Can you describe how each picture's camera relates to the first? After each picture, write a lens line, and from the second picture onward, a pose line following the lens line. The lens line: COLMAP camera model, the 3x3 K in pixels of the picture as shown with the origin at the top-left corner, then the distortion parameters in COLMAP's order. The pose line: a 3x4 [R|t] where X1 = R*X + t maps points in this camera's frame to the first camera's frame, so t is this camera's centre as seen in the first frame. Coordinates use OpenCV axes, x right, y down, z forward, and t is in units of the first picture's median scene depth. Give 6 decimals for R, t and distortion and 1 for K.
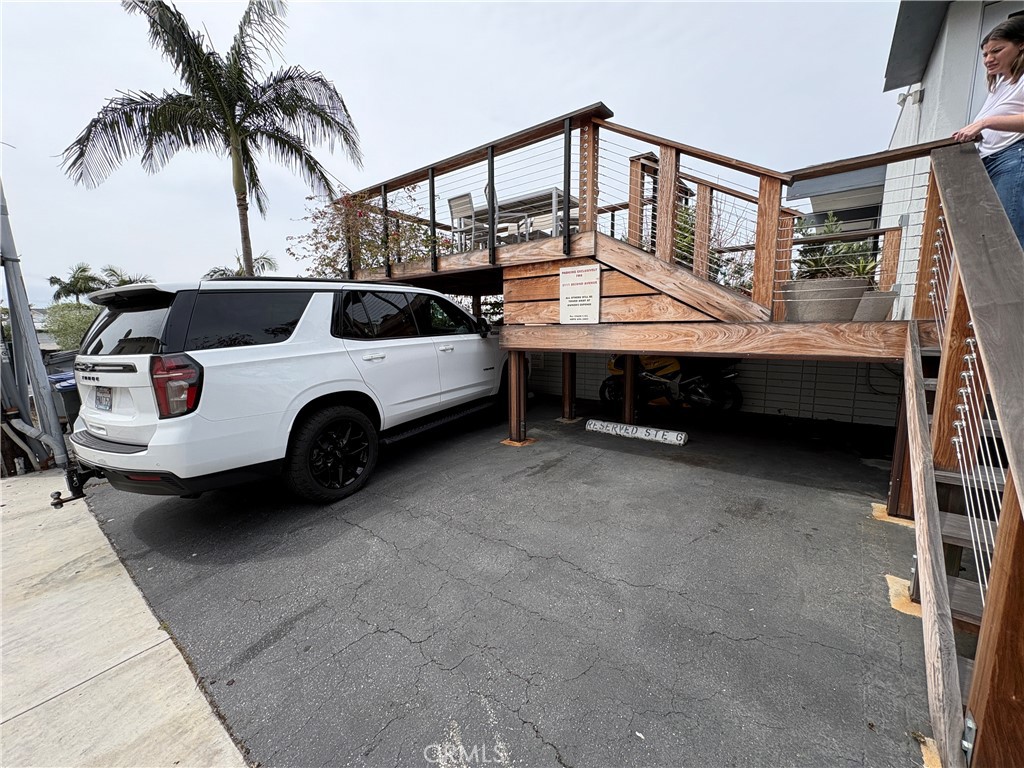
lens RADIAL K [[406.9, 0, 513.4], [0, 406.9, 381.8], [0, 0, 1]] dist [0.000751, -0.000742]
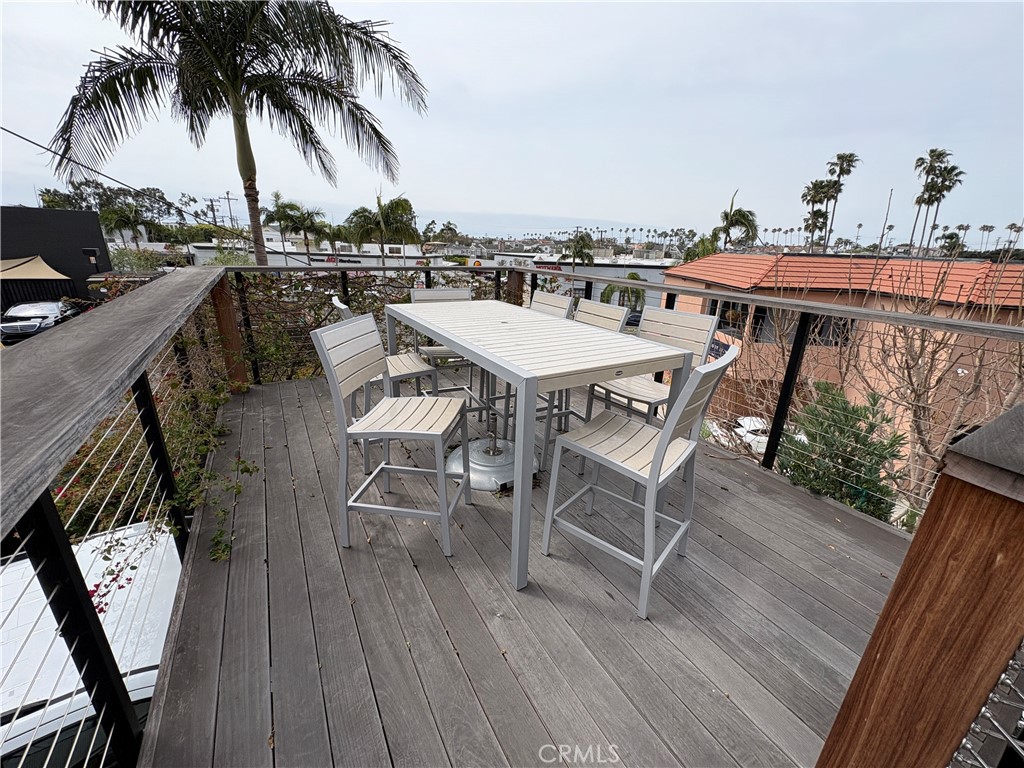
lens RADIAL K [[406.9, 0, 520.1], [0, 406.9, 387.1], [0, 0, 1]] dist [0.000751, -0.000742]
pose [[0.932181, 0.150005, -0.329450, 0.128675], [-0.080150, 0.973040, 0.216260, -0.310778], [0.353008, -0.175188, 0.919073, 0.442423]]
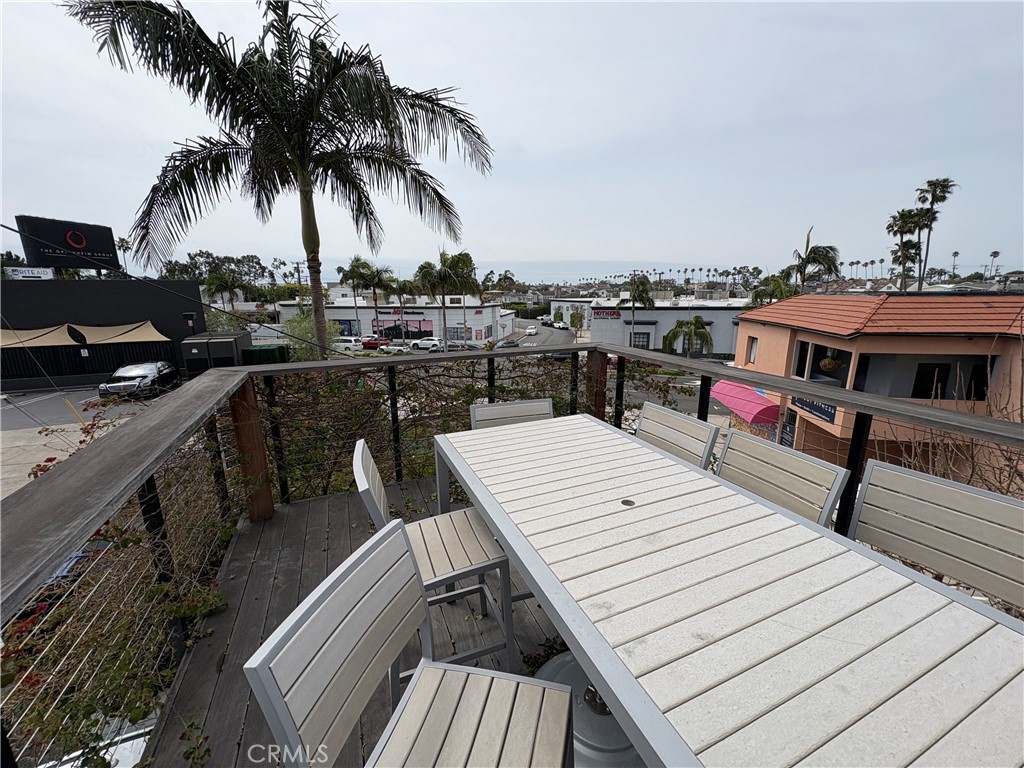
lens RADIAL K [[406.9, 0, 517.5], [0, 406.9, 387.2], [0, 0, 1]] dist [0.000751, -0.000742]
pose [[0.875235, 0.110384, -0.470934, 0.044533], [-0.057096, 0.990383, 0.126025, -0.360632], [0.480316, -0.083413, 0.873120, 0.555759]]
